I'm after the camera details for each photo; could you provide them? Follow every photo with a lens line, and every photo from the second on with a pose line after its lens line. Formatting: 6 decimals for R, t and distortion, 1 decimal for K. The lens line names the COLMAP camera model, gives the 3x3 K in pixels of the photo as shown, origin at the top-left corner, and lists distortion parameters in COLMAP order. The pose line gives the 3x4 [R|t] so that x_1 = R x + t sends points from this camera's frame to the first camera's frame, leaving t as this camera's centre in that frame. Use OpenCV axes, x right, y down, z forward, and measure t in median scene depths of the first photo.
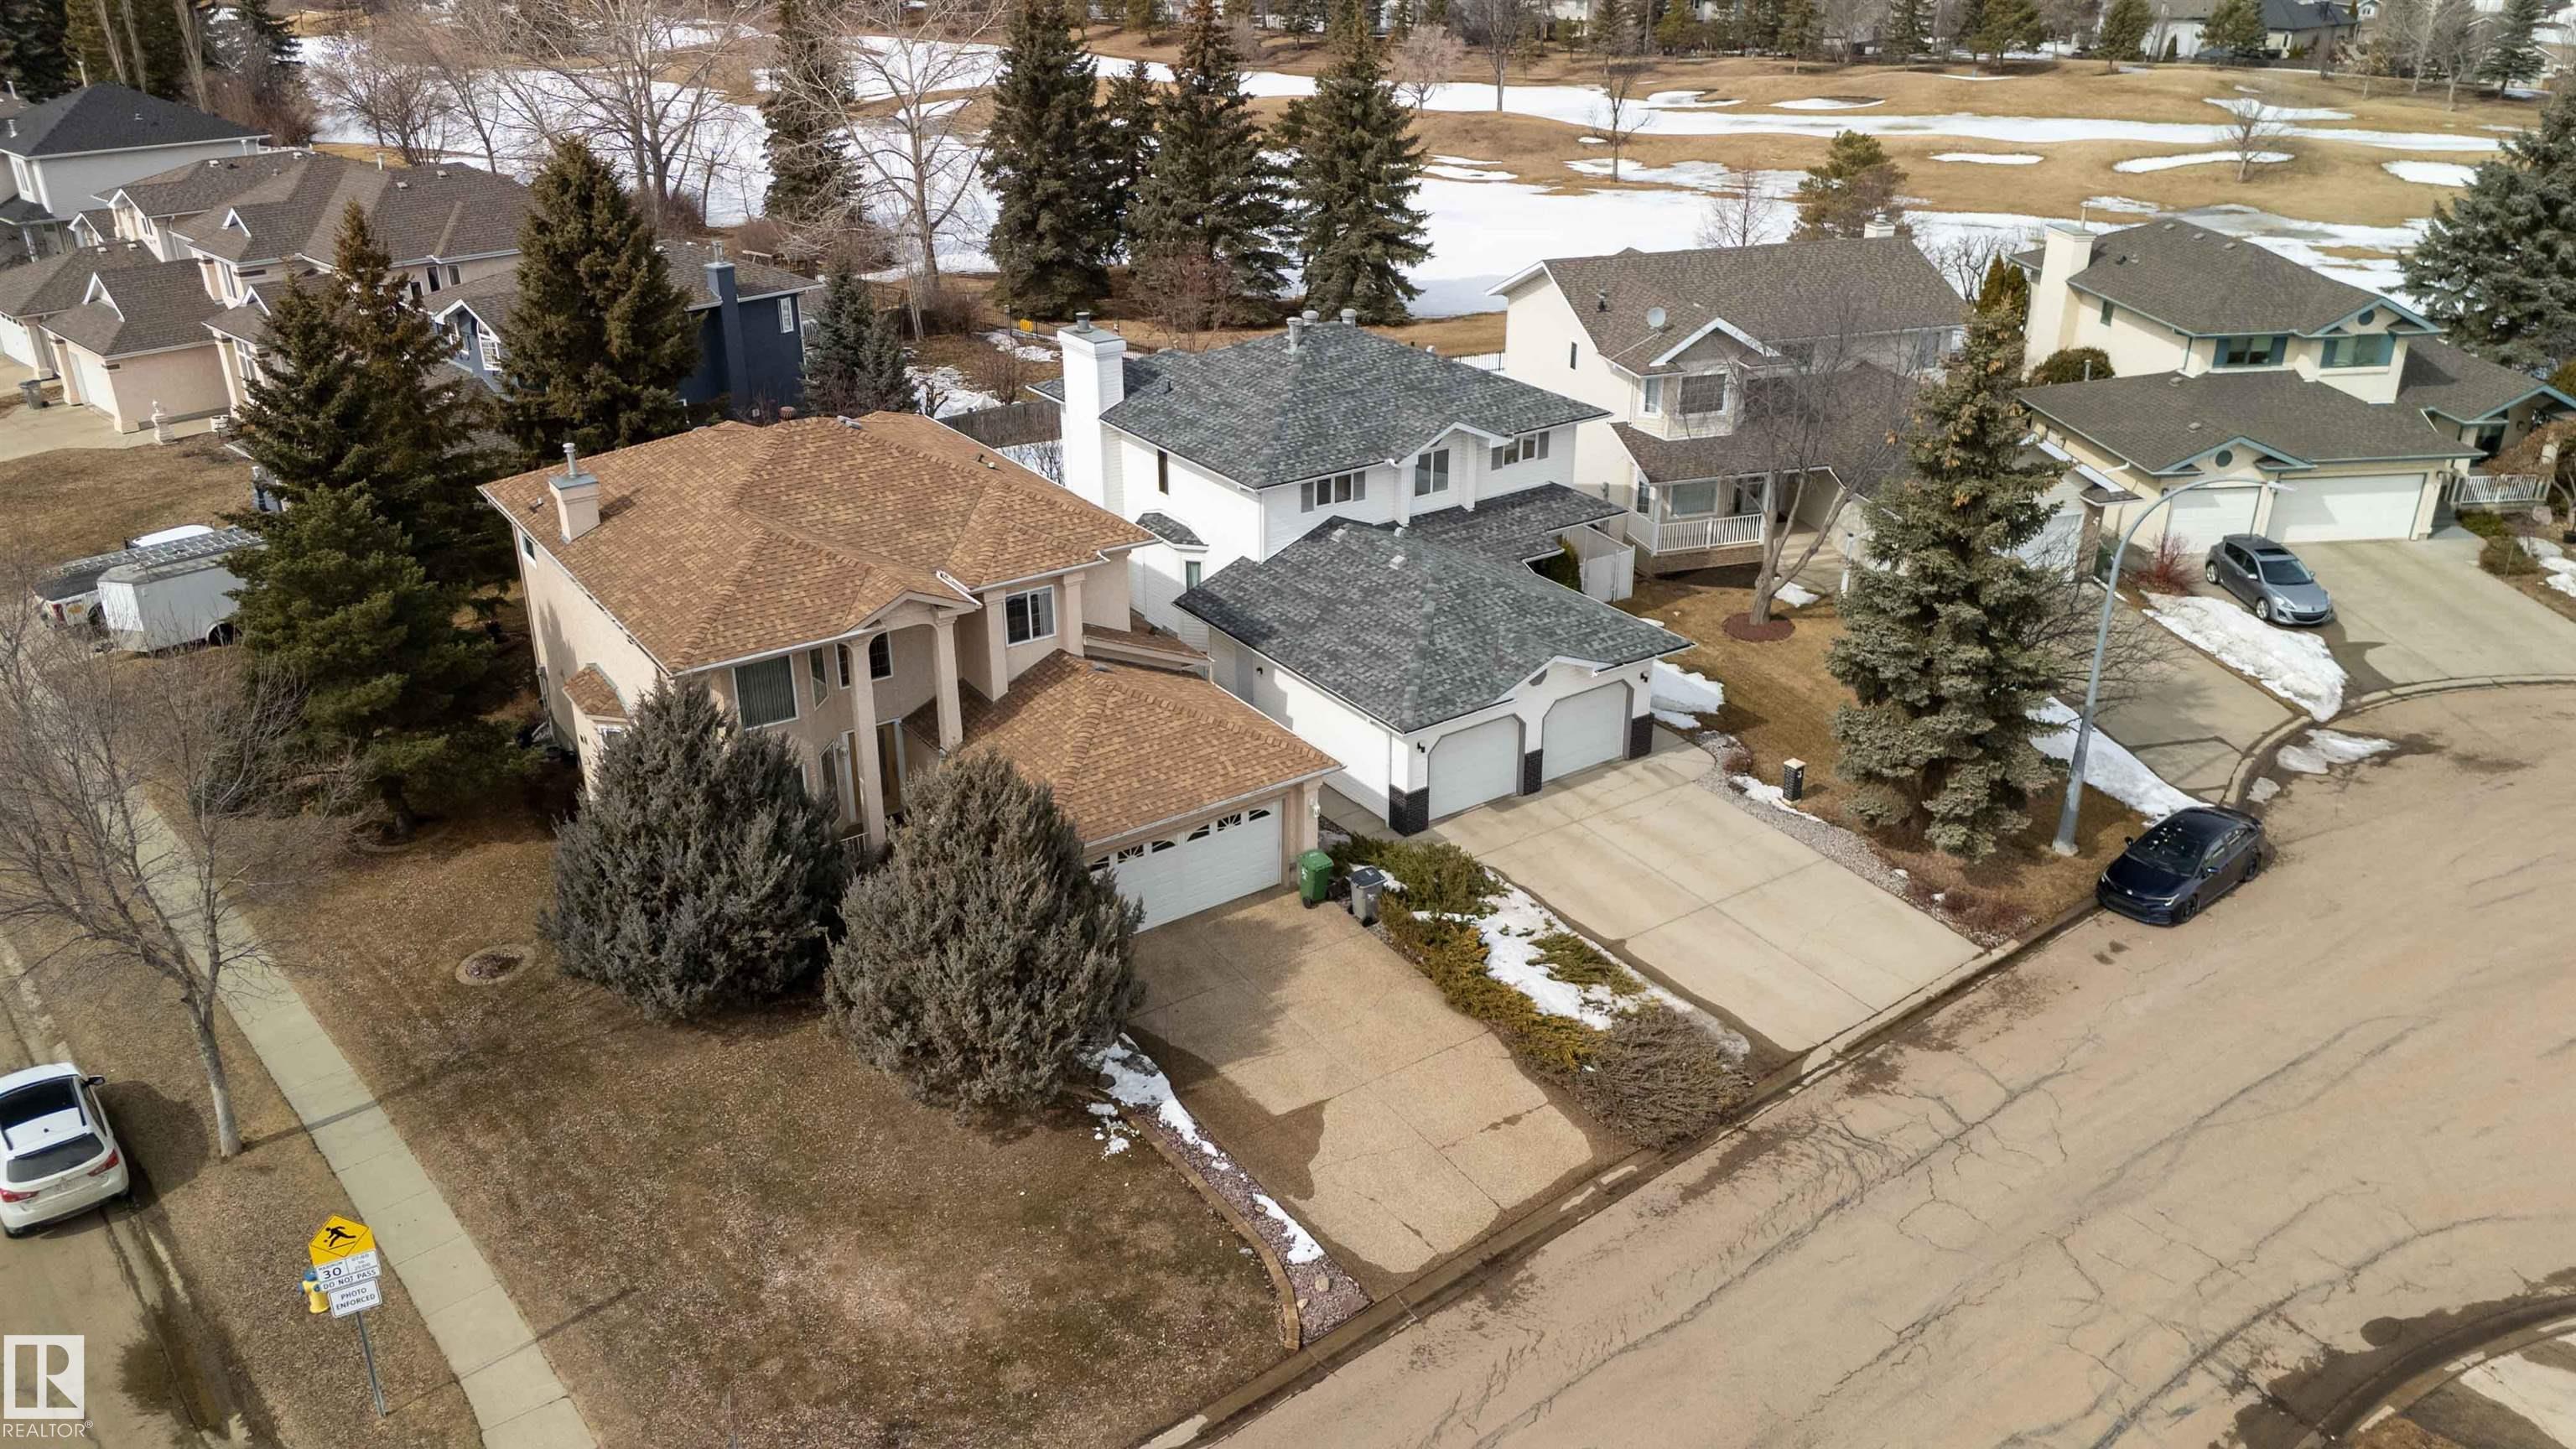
lens RADIAL K [[1892.0, 0, 1302.4], [0, 1892.0, 673.6], [0, 0, 1]] dist [0.108878, -0.135537]
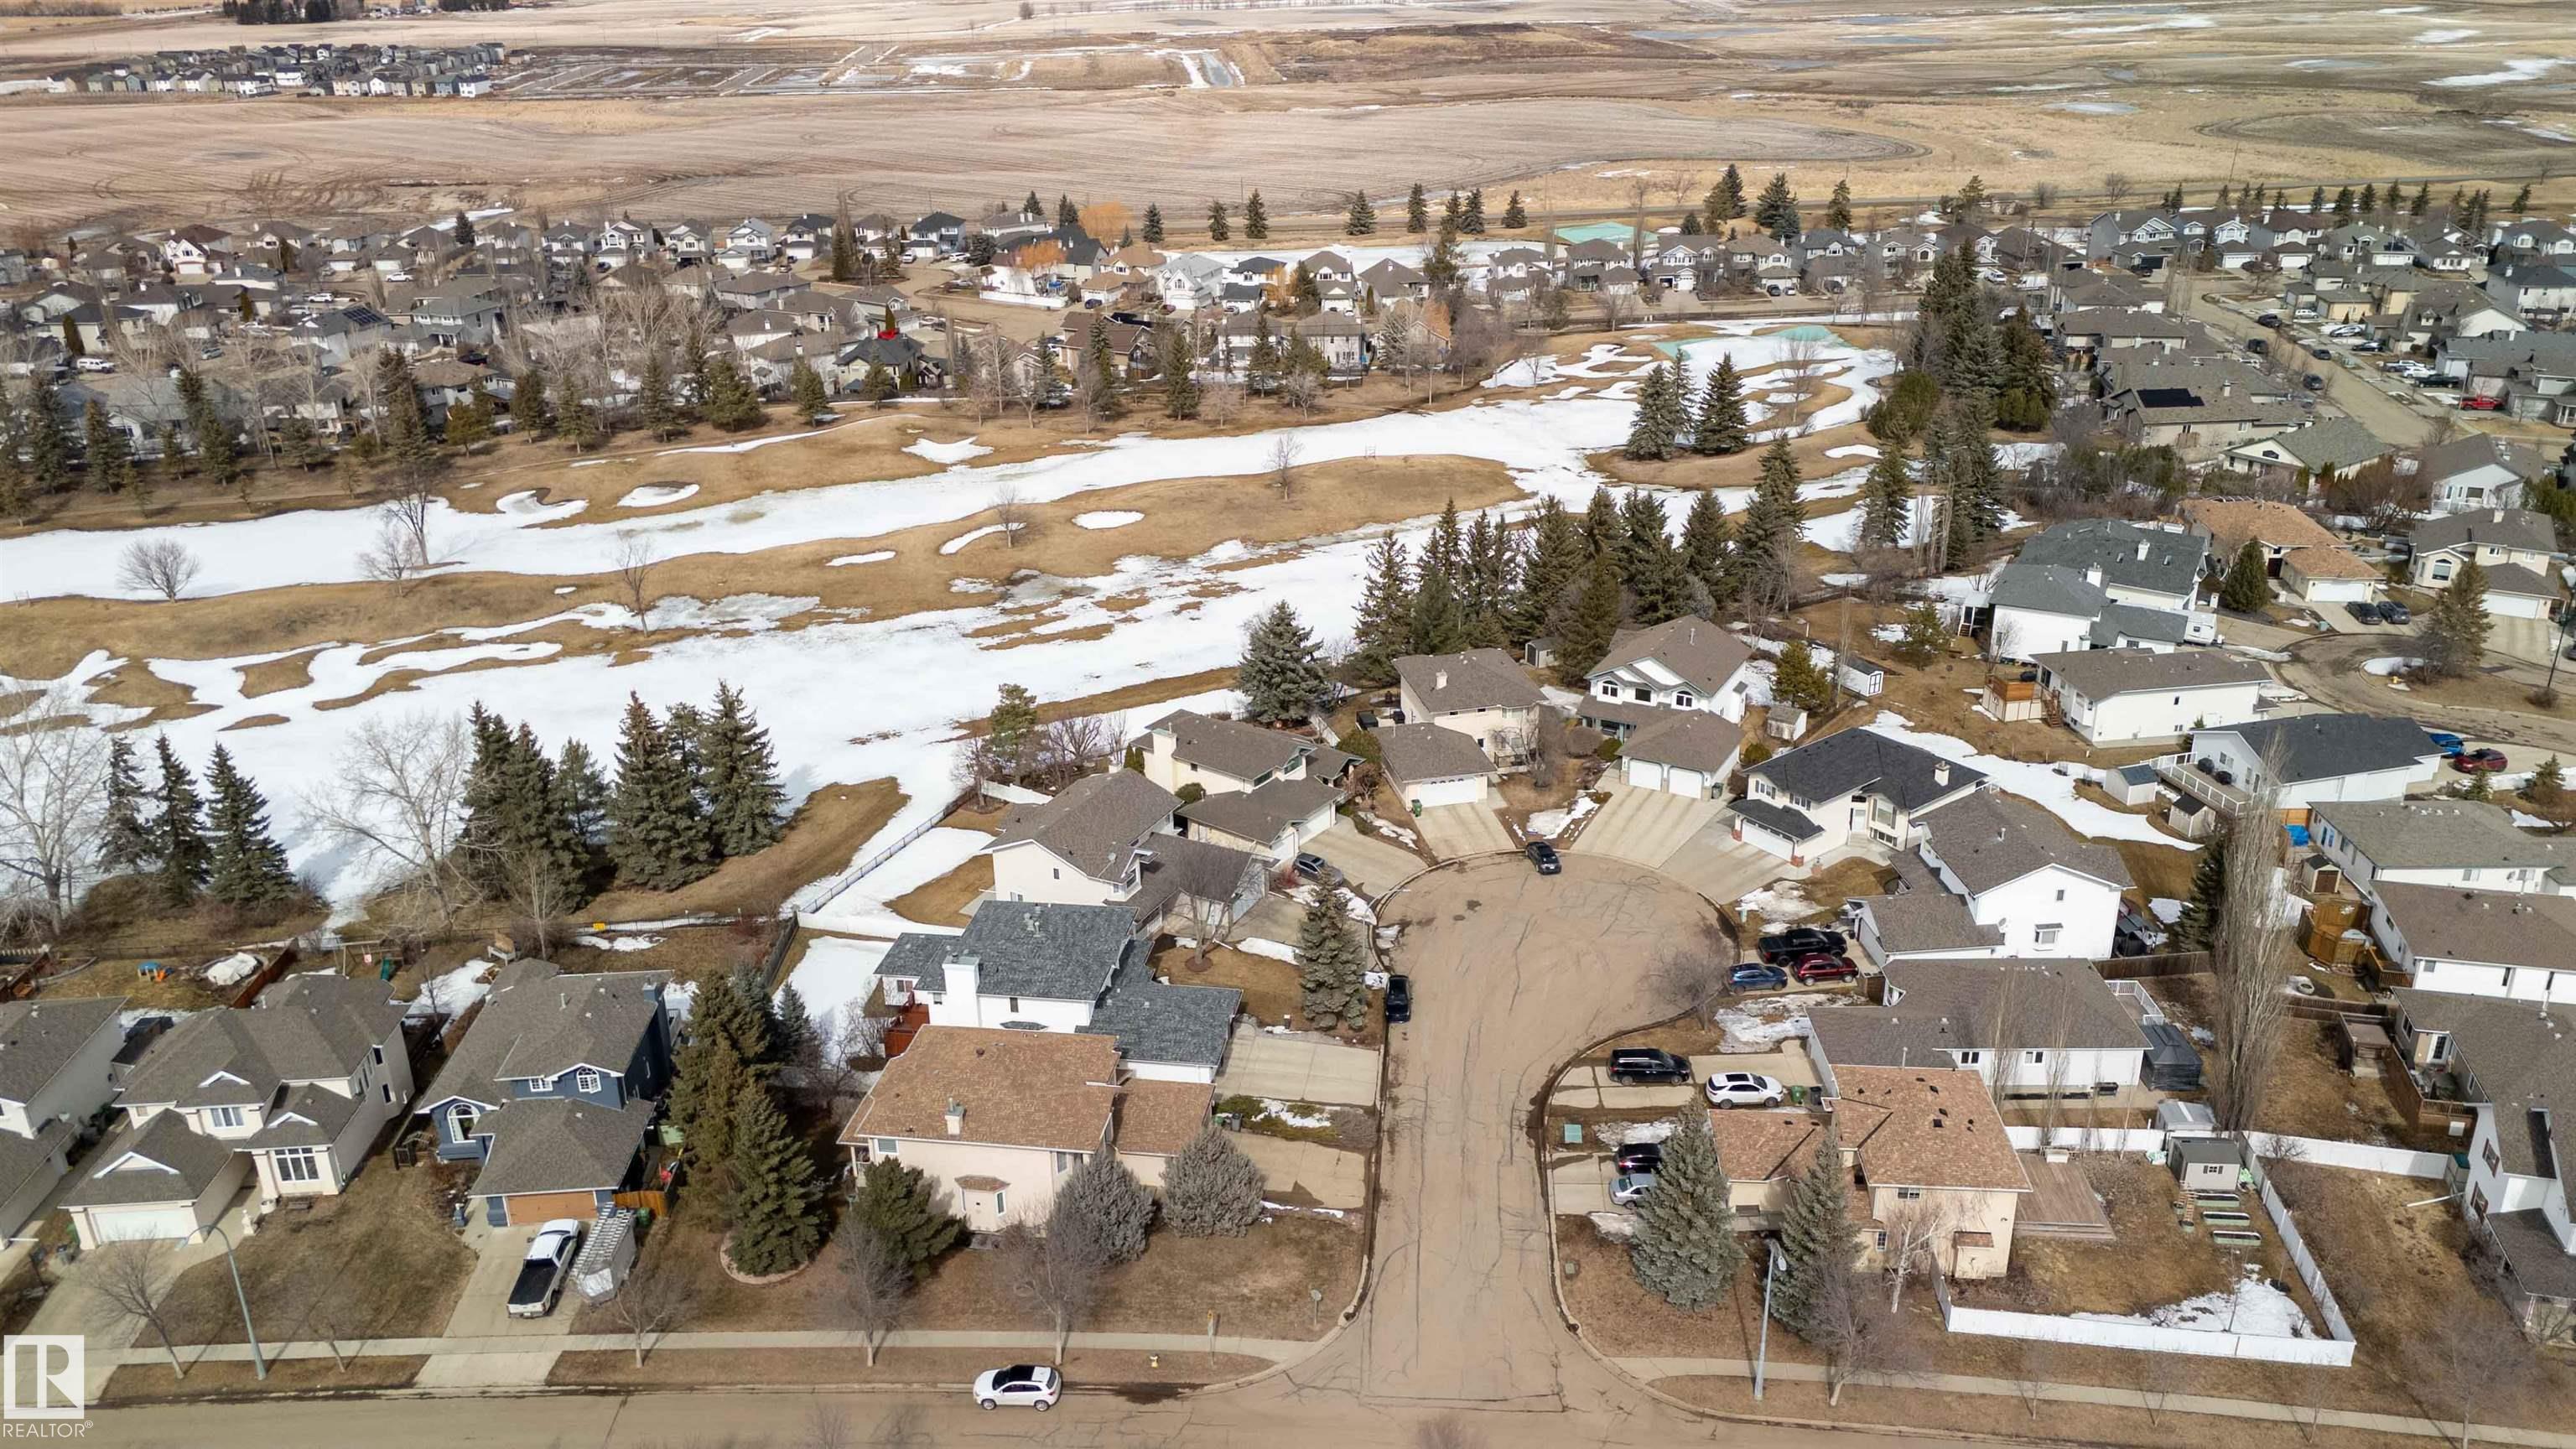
lens RADIAL K [[1892.0, 0, 1302.4], [0, 1892.0, 673.6], [0, 0, 1]] dist [0.108878, -0.135537]
pose [[0.691376, -0.285467, 0.663707, -1.644443], [0.304316, 0.948230, 0.090841, -0.774751], [-0.655279, 0.139172, 0.742456, -1.351042]]
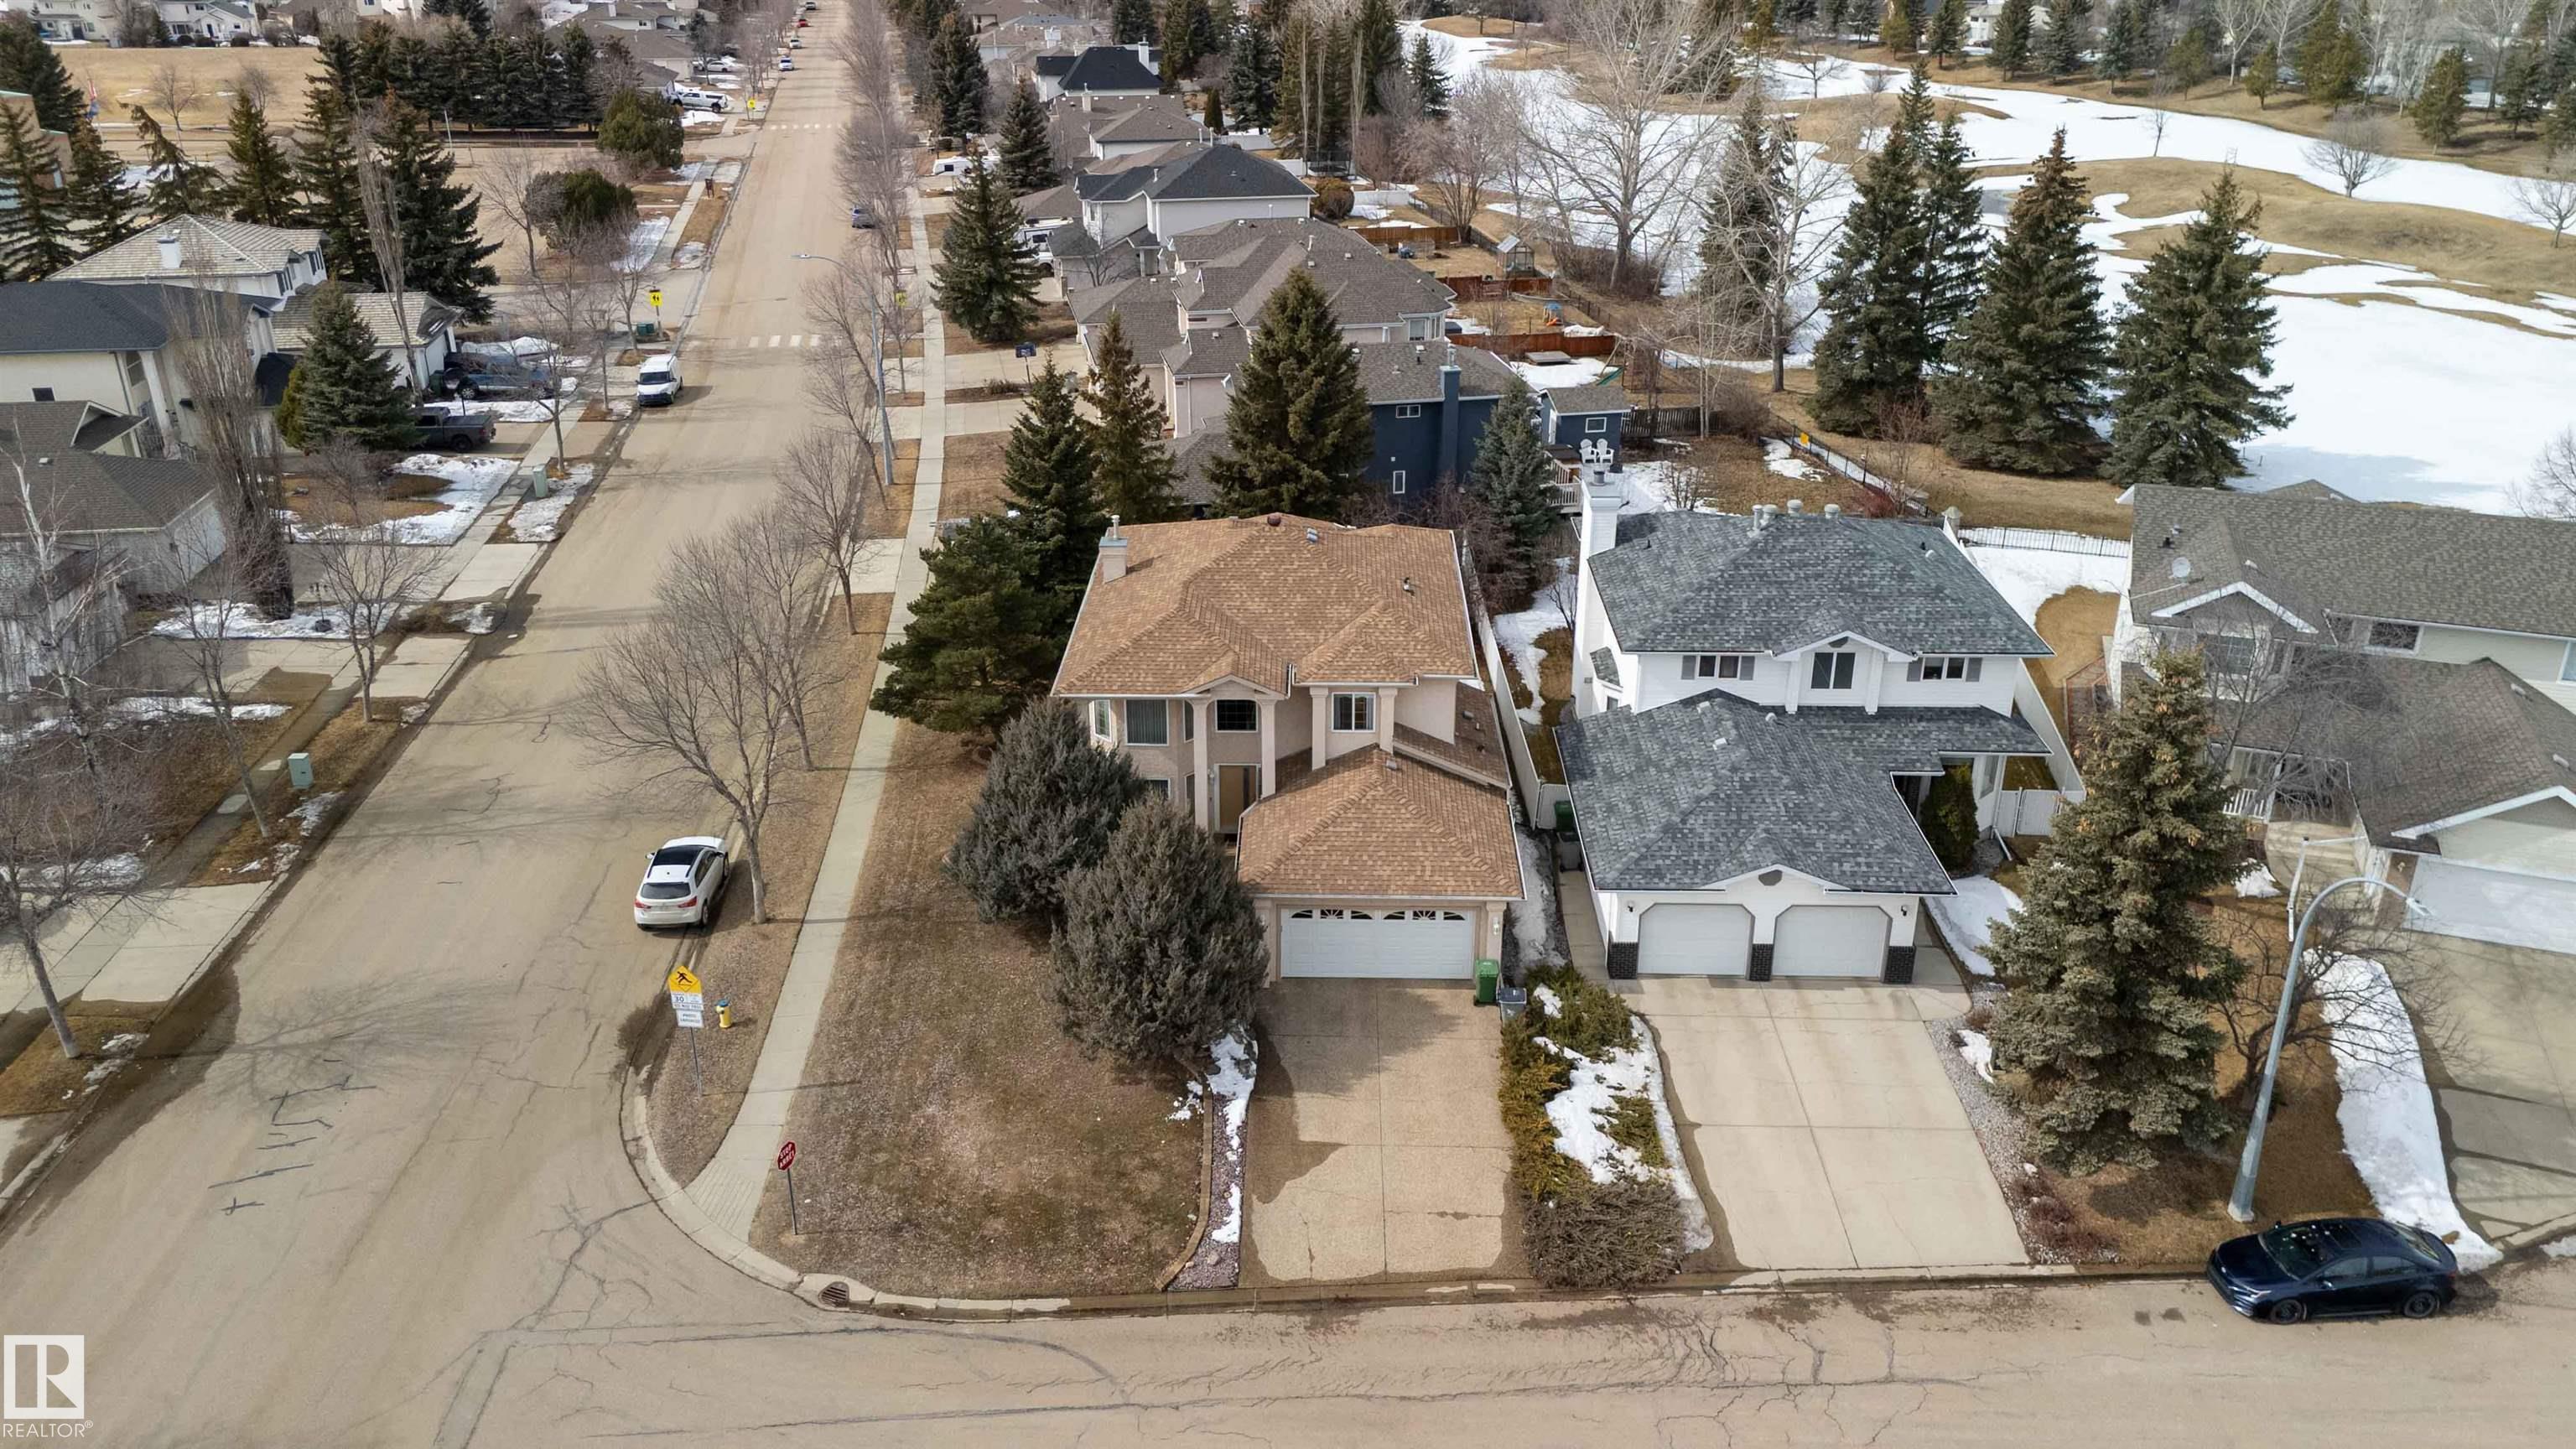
lens RADIAL K [[1892.0, 0, 1302.4], [0, 1892.0, 673.6], [0, 0, 1]] dist [0.108878, -0.135537]
pose [[0.809052, 0.231009, -0.540435, 0.515763], [-0.232862, 0.970259, 0.066134, -0.133976], [0.539639, 0.072340, 0.838783, -0.083344]]
